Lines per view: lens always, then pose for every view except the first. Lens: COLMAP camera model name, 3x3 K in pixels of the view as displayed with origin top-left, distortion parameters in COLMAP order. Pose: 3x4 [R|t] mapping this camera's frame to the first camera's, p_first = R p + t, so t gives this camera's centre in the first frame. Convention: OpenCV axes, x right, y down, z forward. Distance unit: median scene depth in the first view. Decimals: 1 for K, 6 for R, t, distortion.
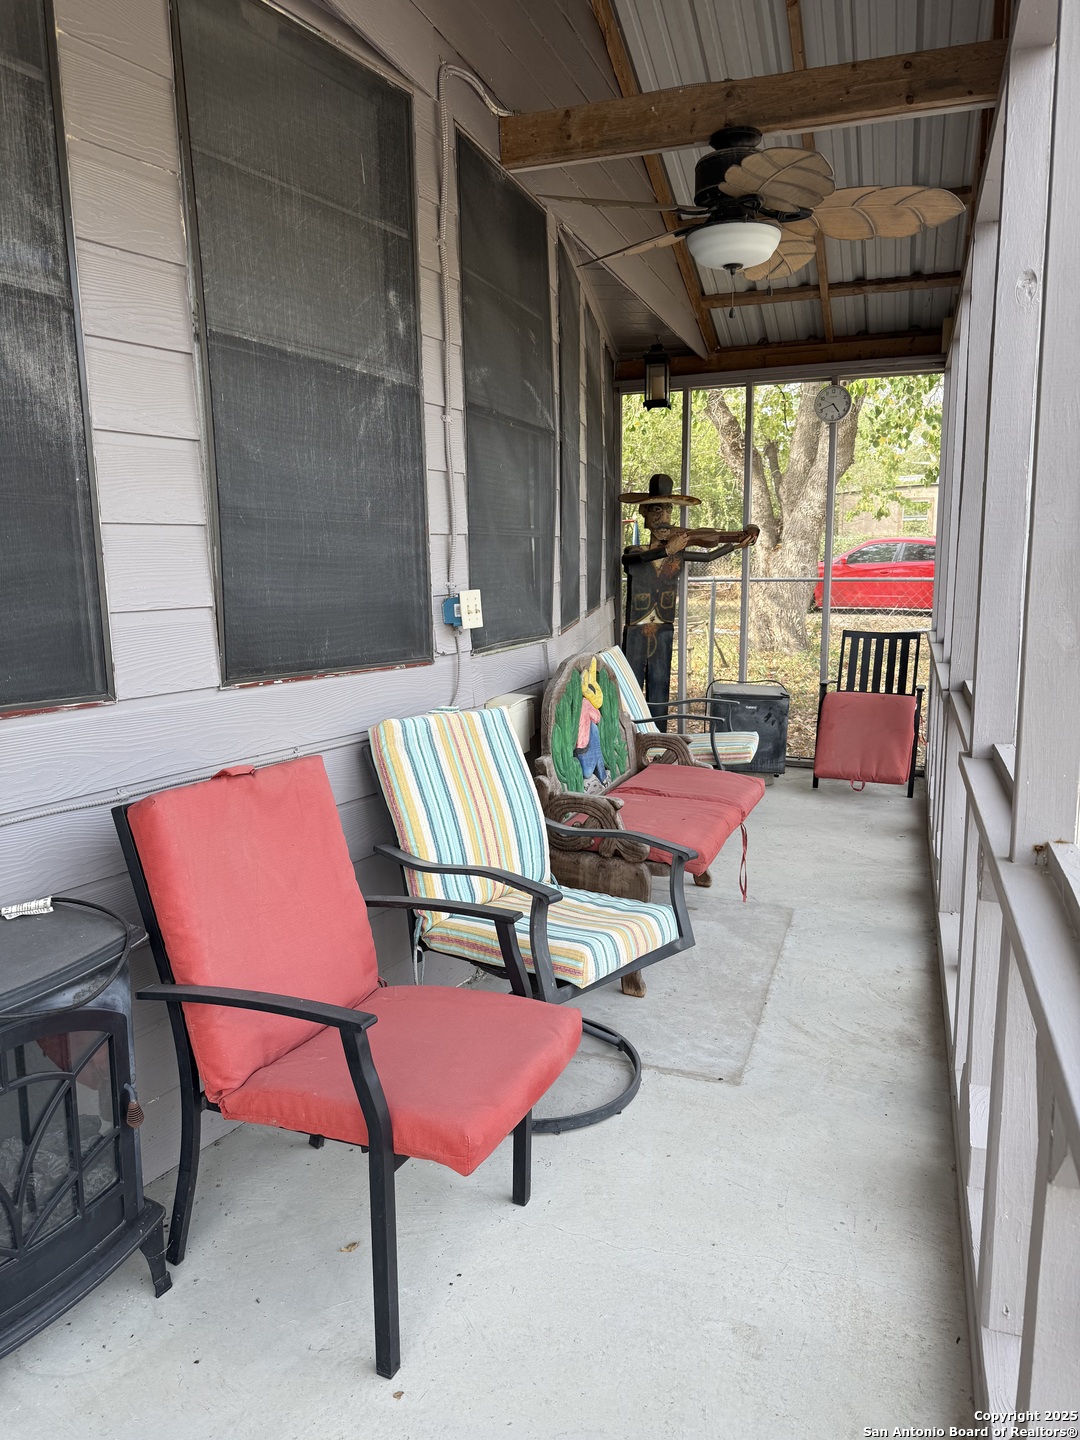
lens RADIAL K [[1009.2, 0, 541.1], [0, 1009.2, 721.0], [0, 0, 1]] dist [0.054985, -0.020141]
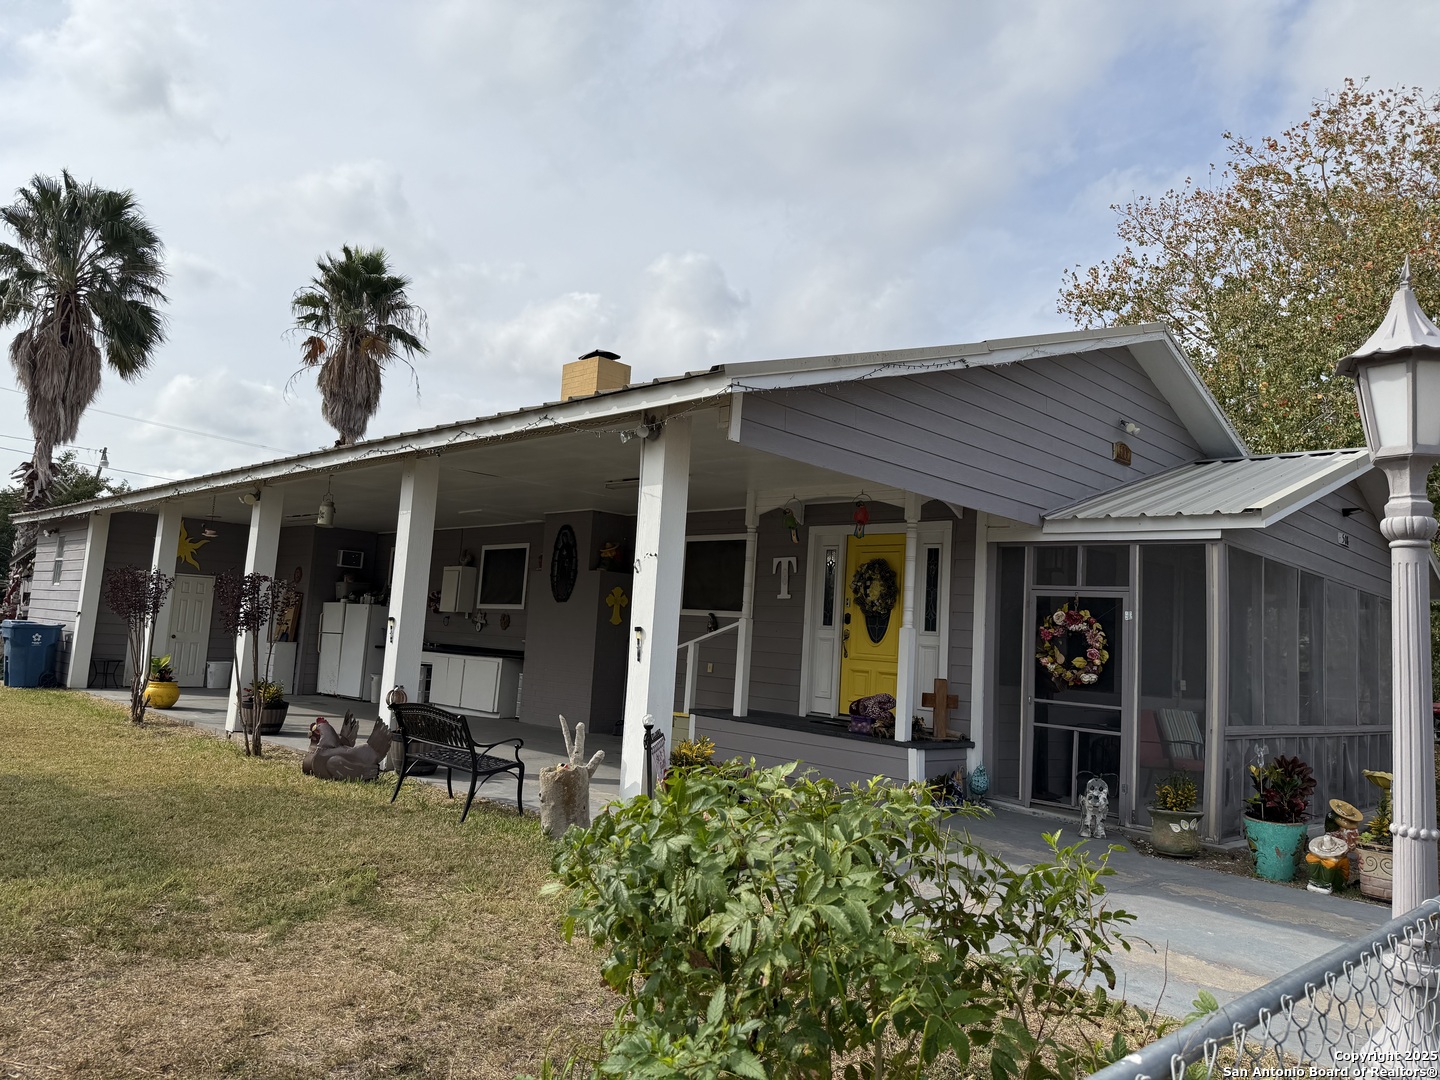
lens RADIAL K [[1009.2, 0, 729.8], [0, 1009.2, 540.9], [0, 0, 1]] dist [0.054985, -0.020141]
pose [[0.901770, 0.035124, -0.430786, 0.030651], [-0.151677, 0.959022, -0.239314, 0.589965], [0.404728, 0.281147, 0.870145, -3.456440]]
